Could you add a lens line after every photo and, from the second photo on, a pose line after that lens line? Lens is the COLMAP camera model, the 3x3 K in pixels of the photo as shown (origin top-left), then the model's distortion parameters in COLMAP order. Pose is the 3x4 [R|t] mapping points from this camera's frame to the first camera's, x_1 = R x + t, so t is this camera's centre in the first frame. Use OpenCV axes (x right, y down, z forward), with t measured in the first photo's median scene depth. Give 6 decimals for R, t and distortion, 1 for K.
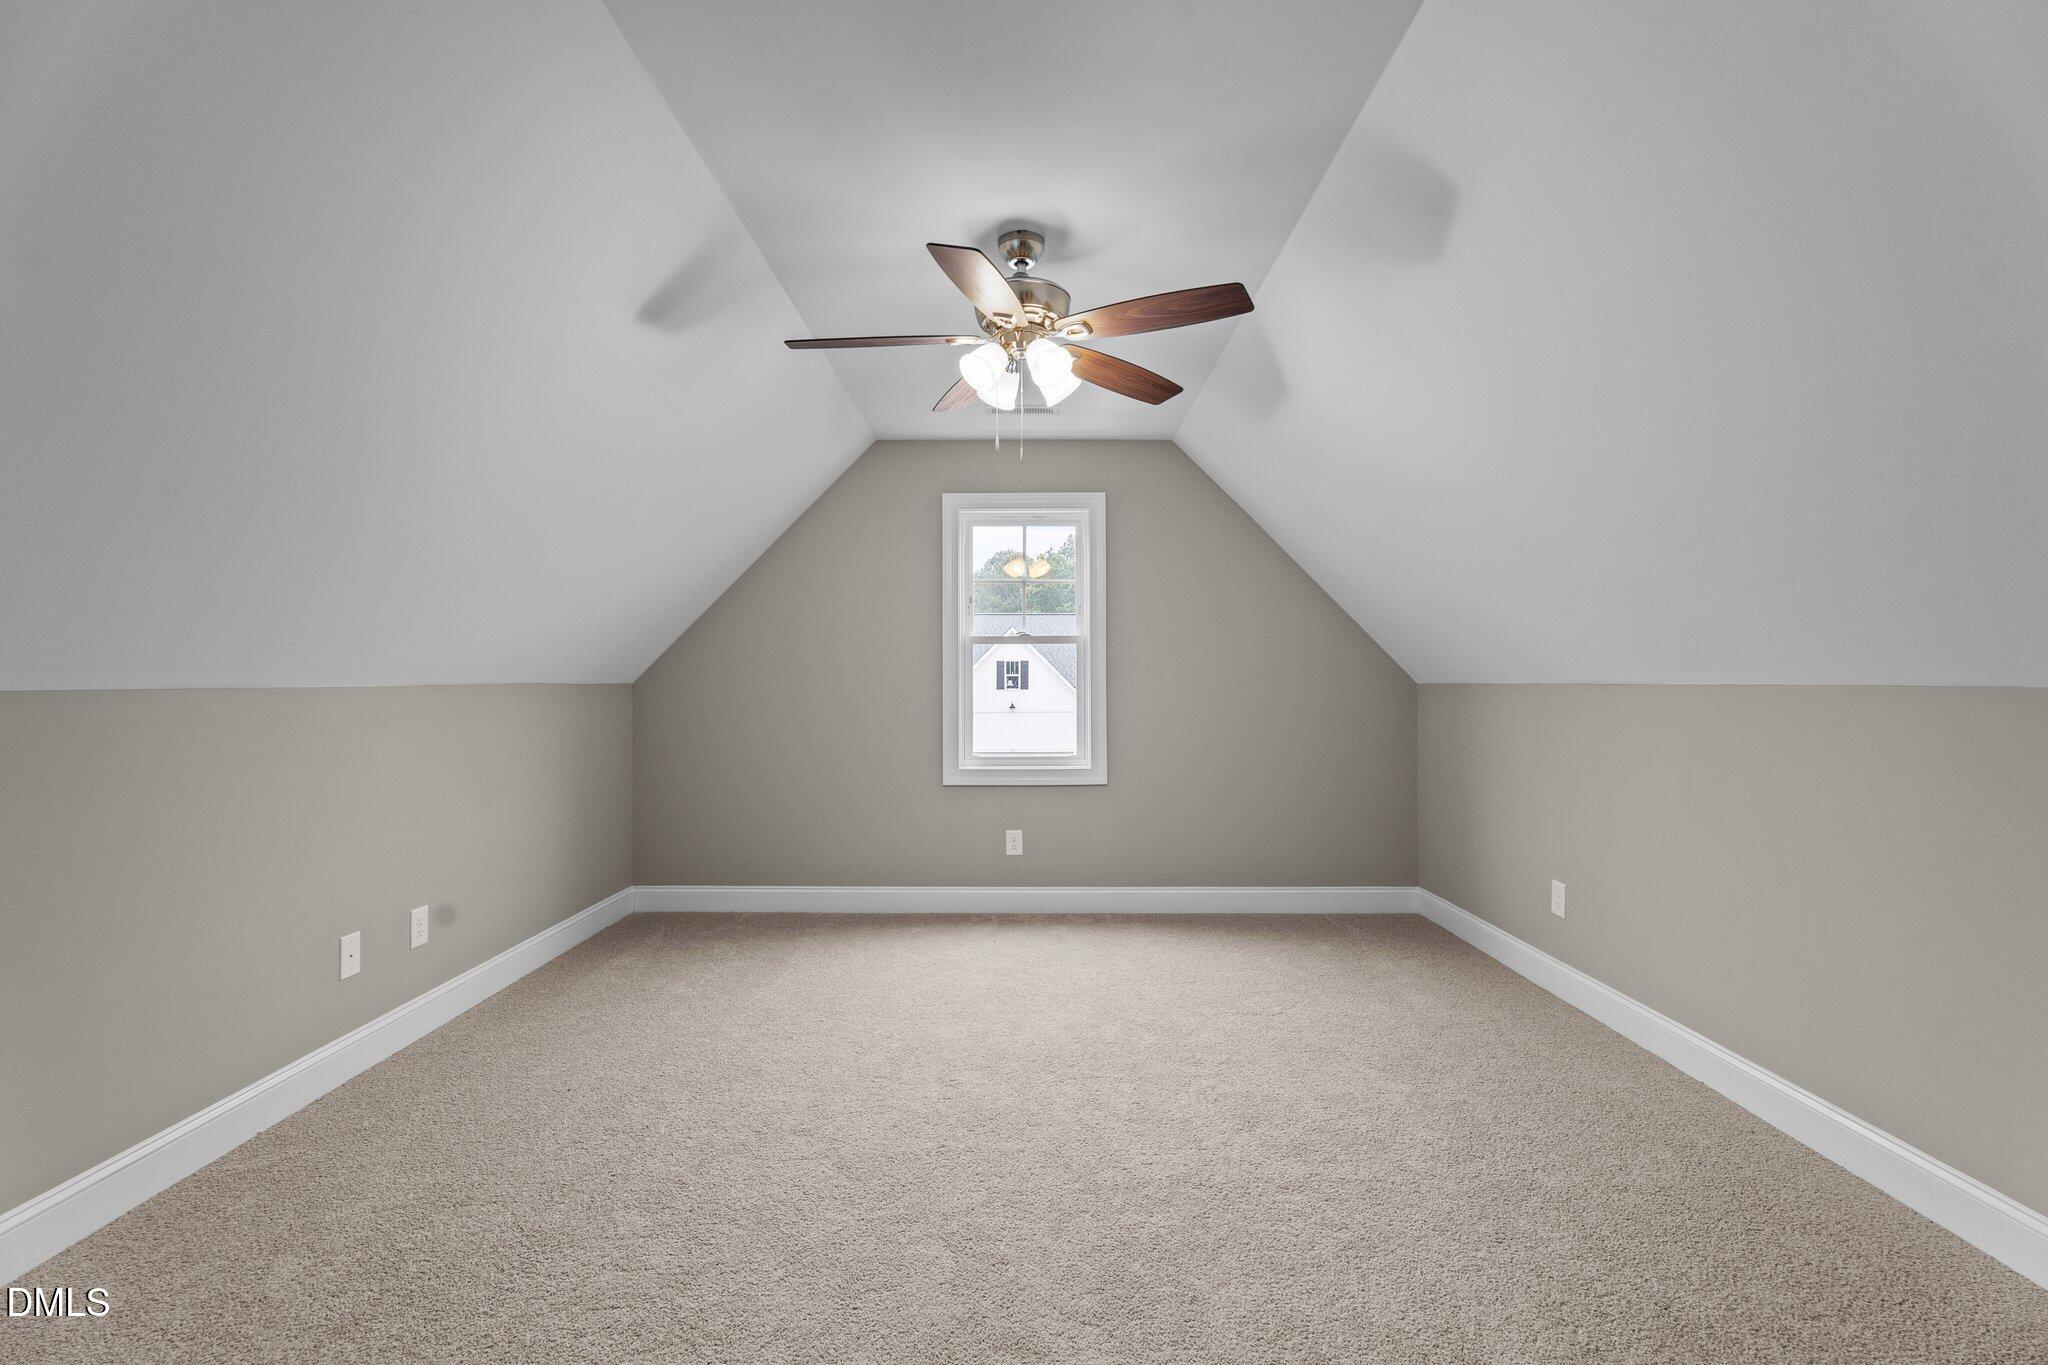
lens RADIAL K [[910.1, 0, 1023.4], [0, 910.1, 671.5], [0, 0, 1]] dist [-0.010697, 0.000189]
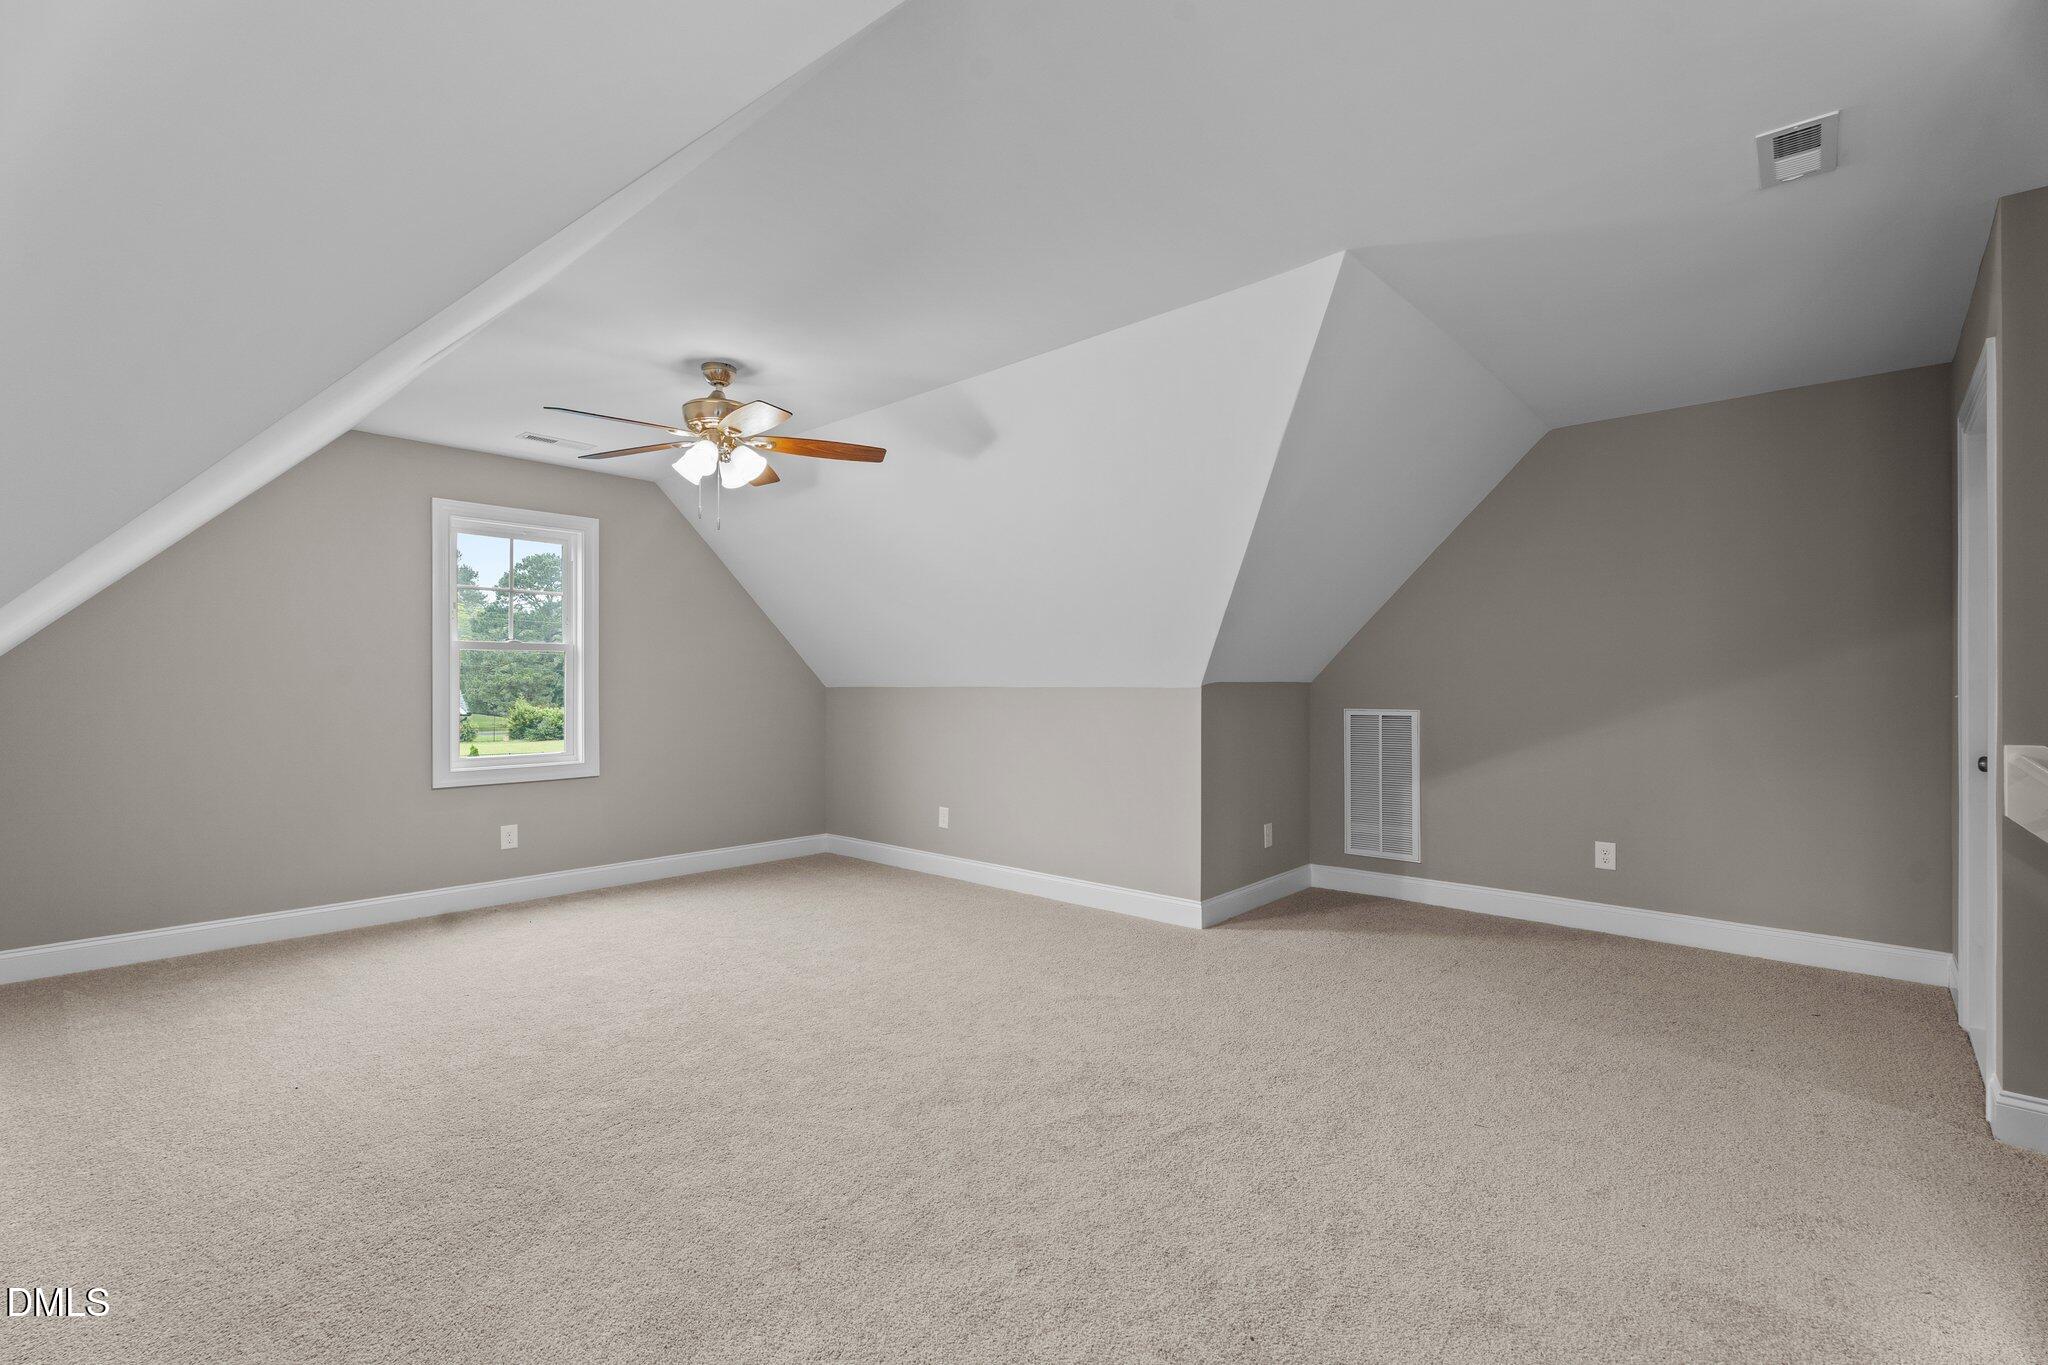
lens RADIAL K [[913.6, 0, 1024.0], [0, 913.6, 682.5], [0, 0, 1]] dist [-0.000400, -0.000106]
pose [[0.661889, 0.005549, 0.749581, -0.426425], [-0.009042, 0.999959, 0.000582, 0.001786], [-0.749547, -0.007163, 0.661912, -0.159759]]
